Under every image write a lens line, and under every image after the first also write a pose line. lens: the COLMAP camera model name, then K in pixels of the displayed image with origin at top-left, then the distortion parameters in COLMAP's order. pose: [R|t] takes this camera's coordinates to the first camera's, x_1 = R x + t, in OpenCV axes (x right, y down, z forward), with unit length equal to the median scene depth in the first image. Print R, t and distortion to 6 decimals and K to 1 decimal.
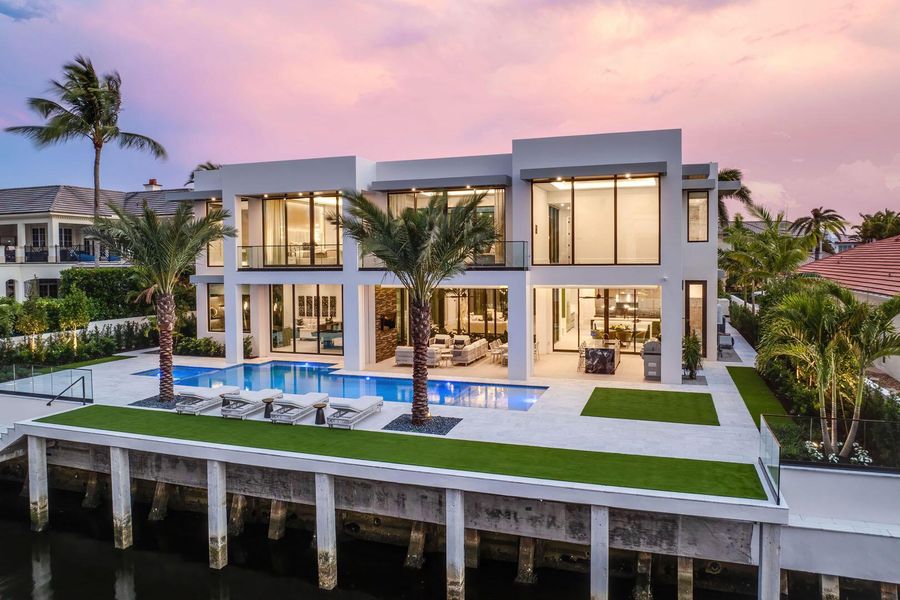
lens RADIAL K [[650.2, 0, 450.0], [0, 650.2, 300.0], [0, 0, 1]] dist [-0.052541, 0.002353]
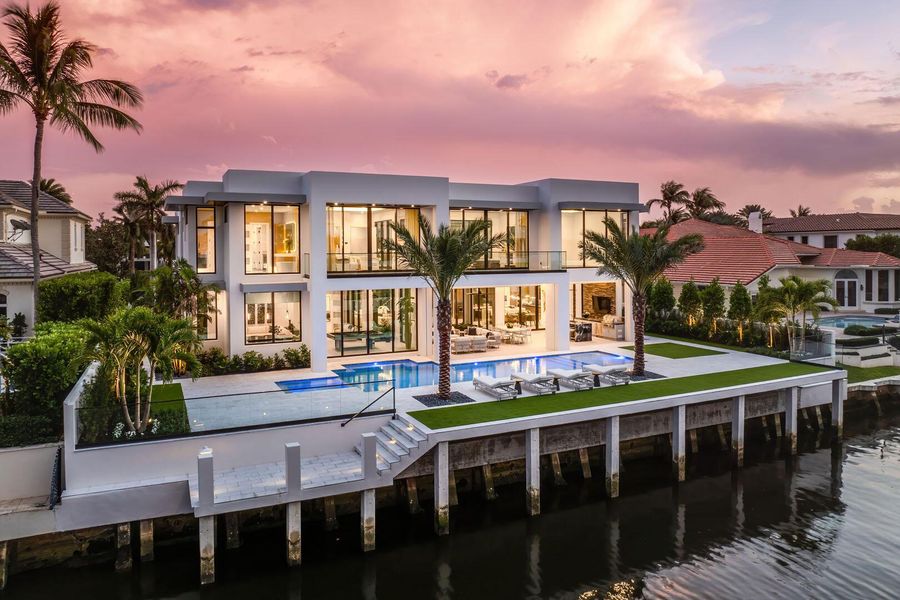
lens RADIAL K [[650.2, 0, 450.0], [0, 650.2, 300.0], [0, 0, 1]] dist [-0.052541, 0.002353]
pose [[0.695808, -0.049237, 0.716538, -0.992283], [0.046837, 0.998635, 0.023140, -0.028016], [-0.716699, 0.017460, 0.697164, 0.184523]]
